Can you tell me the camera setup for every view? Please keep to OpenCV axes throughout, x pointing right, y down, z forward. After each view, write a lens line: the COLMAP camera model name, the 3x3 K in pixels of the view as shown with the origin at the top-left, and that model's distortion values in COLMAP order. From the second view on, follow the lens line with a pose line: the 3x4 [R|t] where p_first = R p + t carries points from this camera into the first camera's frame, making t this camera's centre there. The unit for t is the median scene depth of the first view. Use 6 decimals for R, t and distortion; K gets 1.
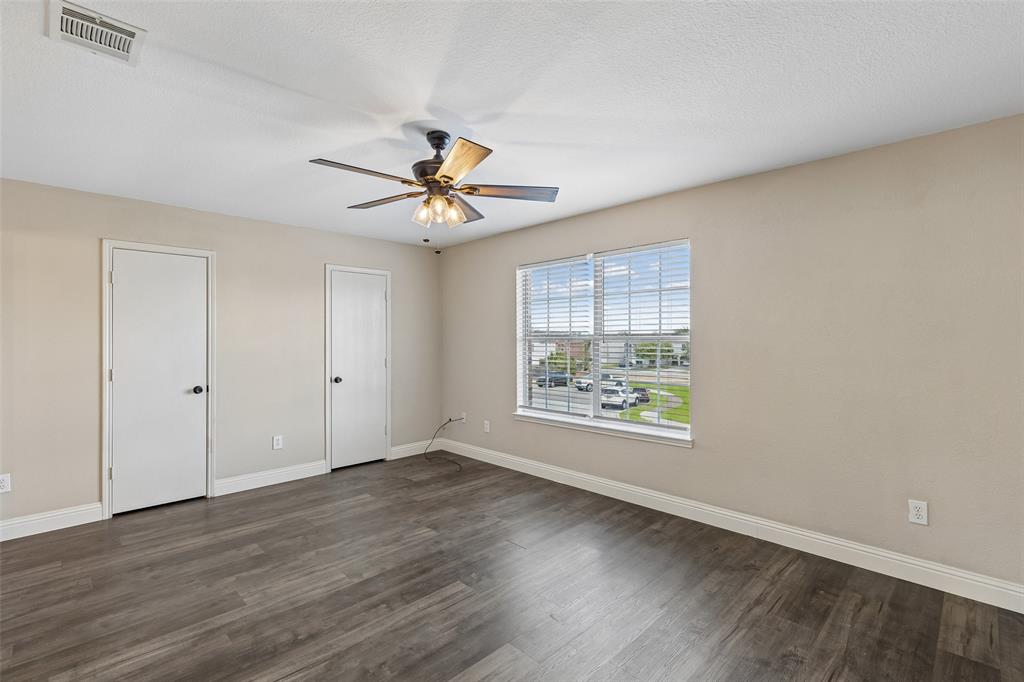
lens RADIAL K [[460.8, 0, 512.0], [0, 460.8, 340.1], [0, 0, 1]] dist [0.002955, -0.001547]
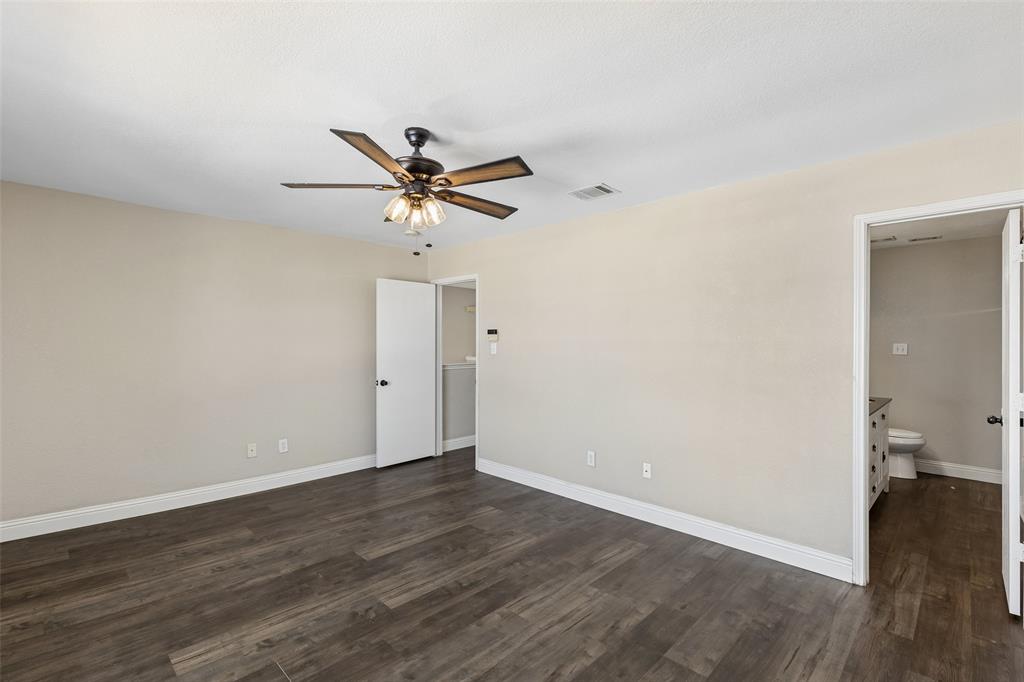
lens RADIAL K [[460.8, 0, 512.1], [0, 460.8, 343.0], [0, 0, 1]] dist [0.002955, -0.001547]
pose [[-0.999936, -0.001974, -0.011165, -0.369134], [-0.001946, 0.999995, -0.002490, -0.003710], [0.011170, -0.002468, -0.999935, 2.058914]]
